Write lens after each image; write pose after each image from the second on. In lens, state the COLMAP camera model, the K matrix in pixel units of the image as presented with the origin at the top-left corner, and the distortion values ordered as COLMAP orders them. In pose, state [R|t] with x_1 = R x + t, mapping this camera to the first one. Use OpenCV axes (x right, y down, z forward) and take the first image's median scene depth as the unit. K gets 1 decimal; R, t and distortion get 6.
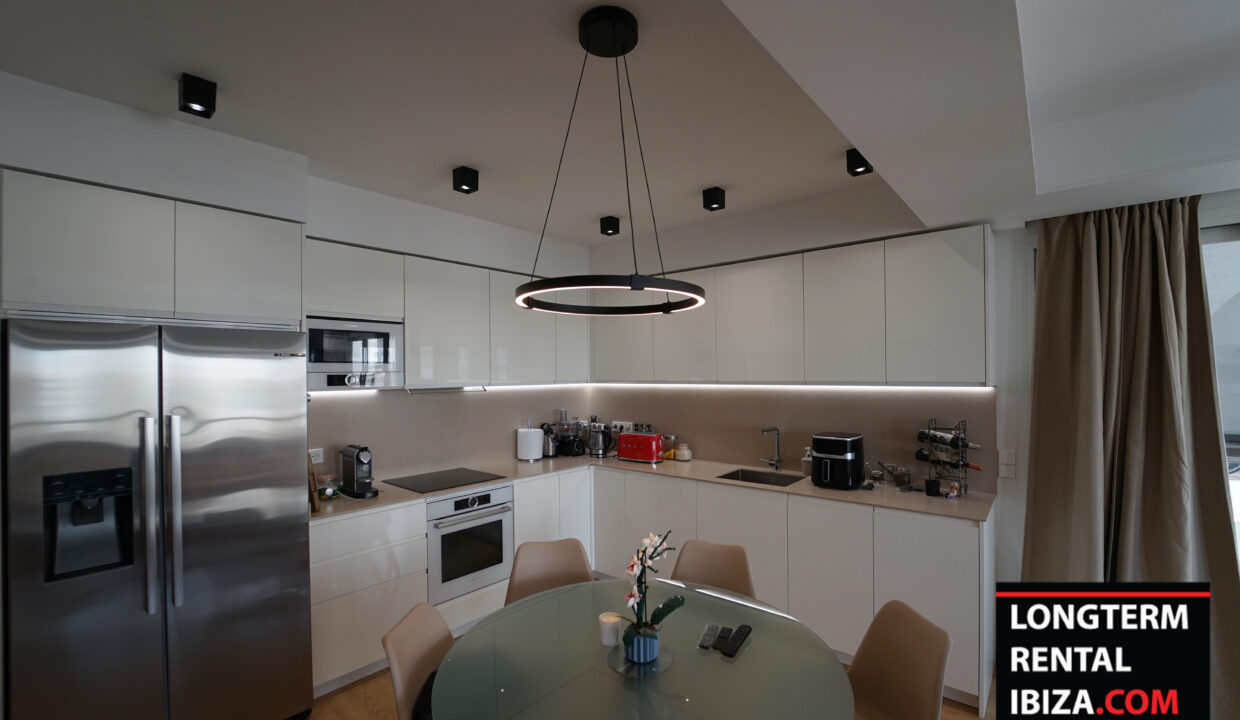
lens RADIAL K [[511.1, 0, 627.0], [0, 511.1, 376.0], [0, 0, 1]] dist [-0.019292, -0.000273]
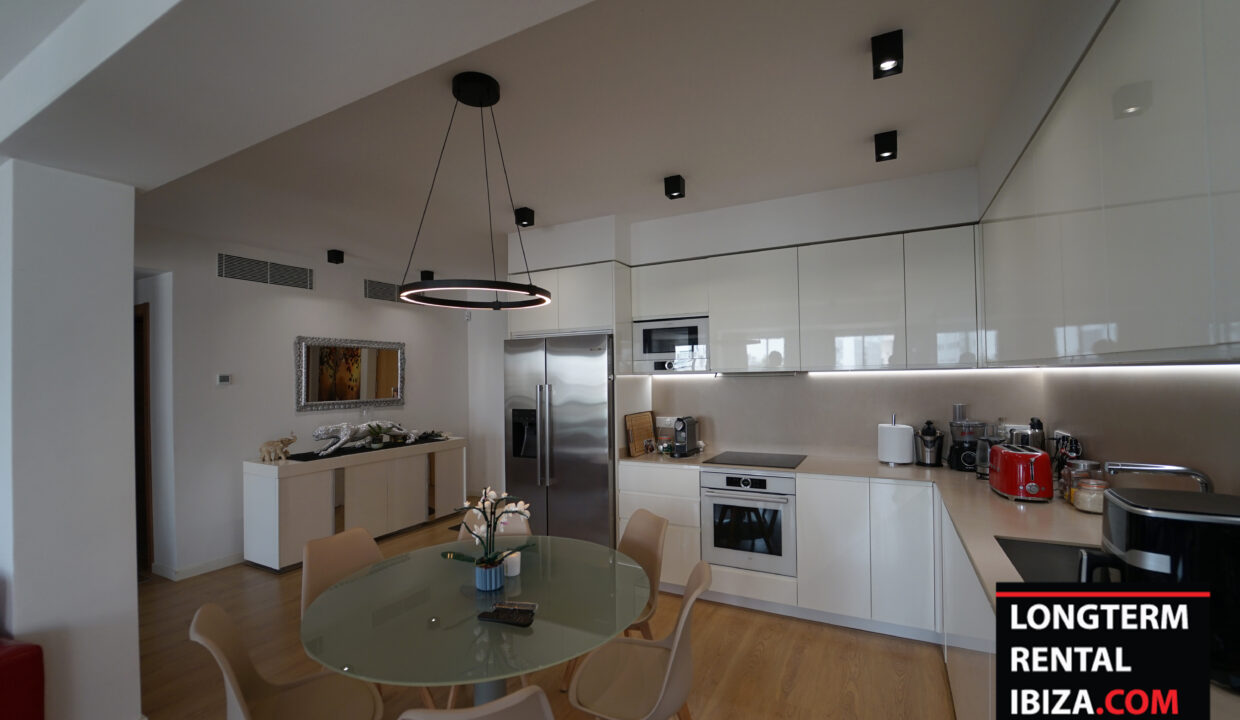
lens RADIAL K [[511.1, 0, 622.0], [0, 511.1, 370.4], [0, 0, 1]] dist [-0.019292, -0.000273]
pose [[0.216318, -0.007519, -0.976294, 0.684615], [0.010741, 0.999928, -0.005321, 0.024811], [0.976264, -0.009335, 0.216384, 0.562533]]
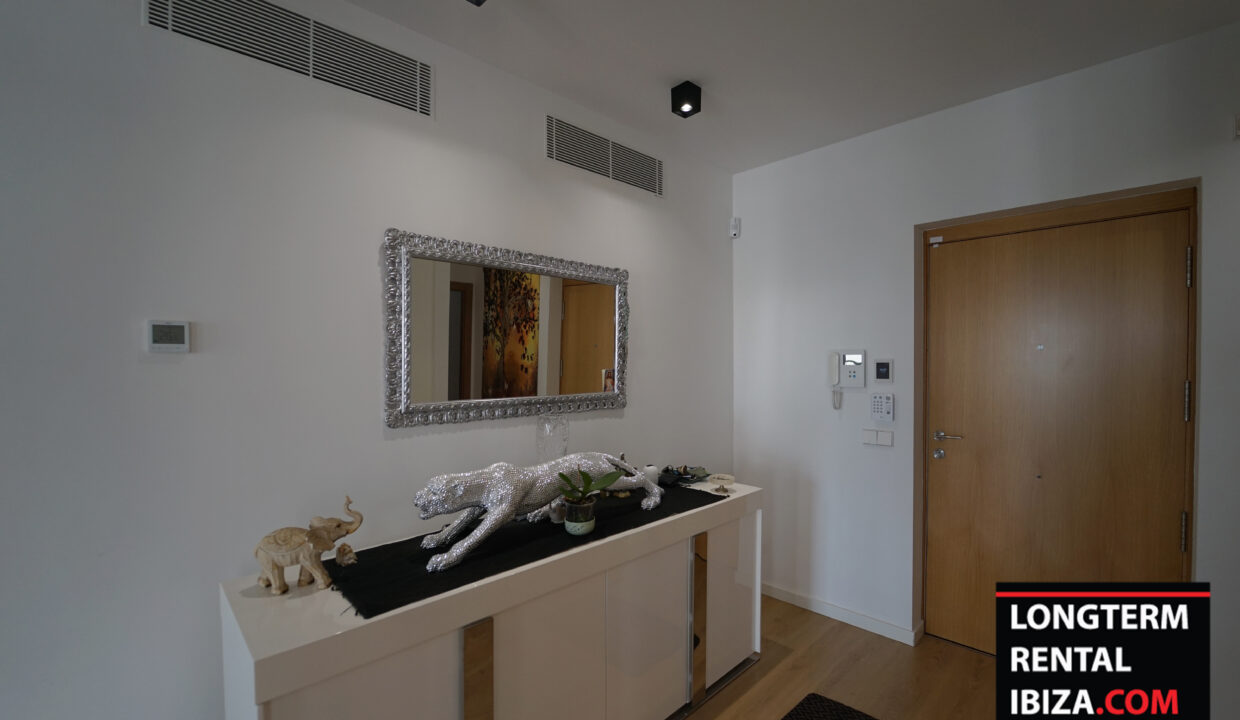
lens RADIAL K [[511.1, 0, 618.2], [0, 511.1, 361.4], [0, 0, 1]] dist [-0.019292, -0.000273]
pose [[-0.099389, 0.005006, -0.995036, -0.491882], [0.003261, 0.999984, 0.004705, 0.052868], [0.995043, -0.002777, -0.099403, 0.250874]]
